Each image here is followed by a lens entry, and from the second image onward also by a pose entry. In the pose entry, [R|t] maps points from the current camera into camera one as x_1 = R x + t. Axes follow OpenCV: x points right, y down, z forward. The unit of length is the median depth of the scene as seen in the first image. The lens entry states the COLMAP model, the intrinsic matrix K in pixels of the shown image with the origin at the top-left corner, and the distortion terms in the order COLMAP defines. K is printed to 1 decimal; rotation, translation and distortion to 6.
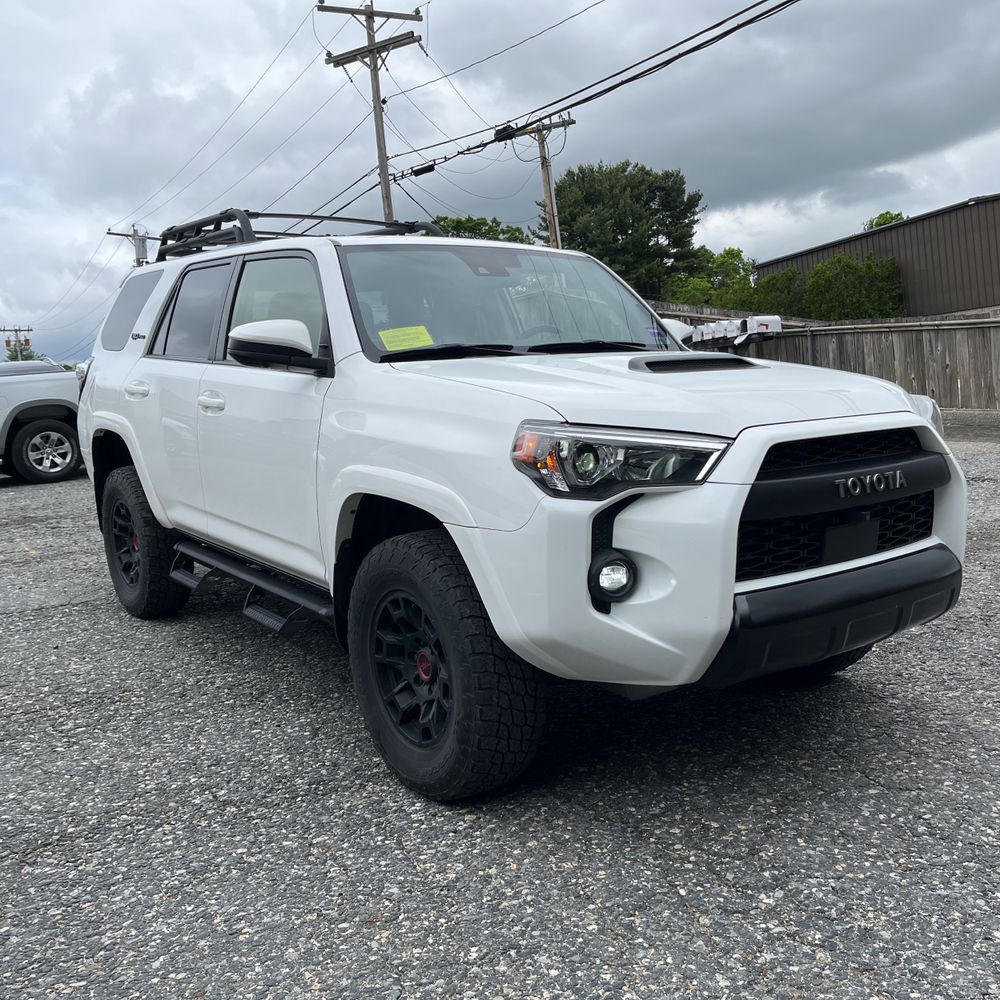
lens RADIAL K [[1012.7, 0, 503.3], [0, 1012.7, 501.2], [0, 0, 1]] dist [0.020707, 0.000000]
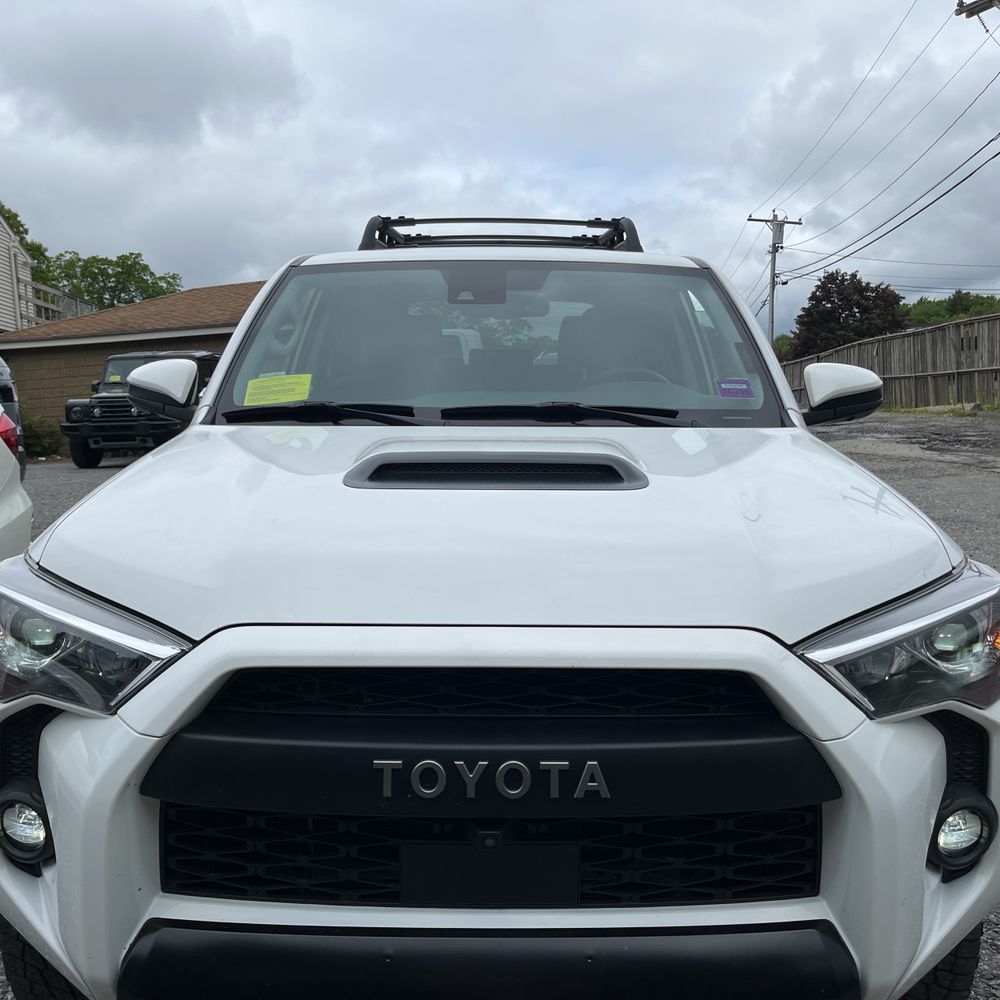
lens RADIAL K [[1012.7, 0, 502.8], [0, 1012.7, 500.2], [0, 0, 1]] dist [0.020707, 0.000000]
pose [[0.799540, 0.124000, -0.587674, 0.564227], [-0.114055, 0.991998, 0.054140, -0.156236], [0.589685, 0.023740, 0.807285, 0.542785]]
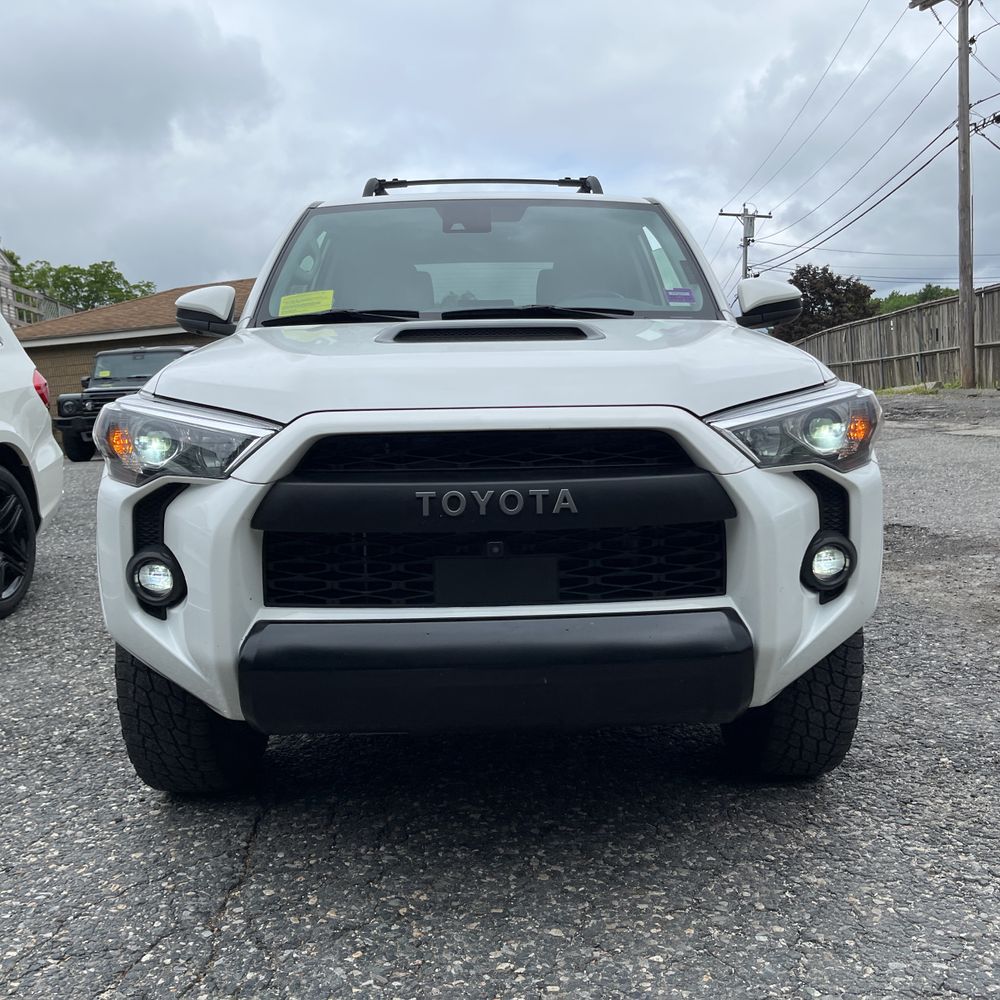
lens RADIAL K [[1012.7, 0, 519.4], [0, 1012.7, 517.7], [0, 0, 1]] dist [0.020707, 0.000000]
pose [[0.821500, 0.109289, -0.559638, 0.685942], [-0.088988, 0.994007, 0.063488, -0.046951], [0.563222, -0.002354, 0.826302, 0.379854]]
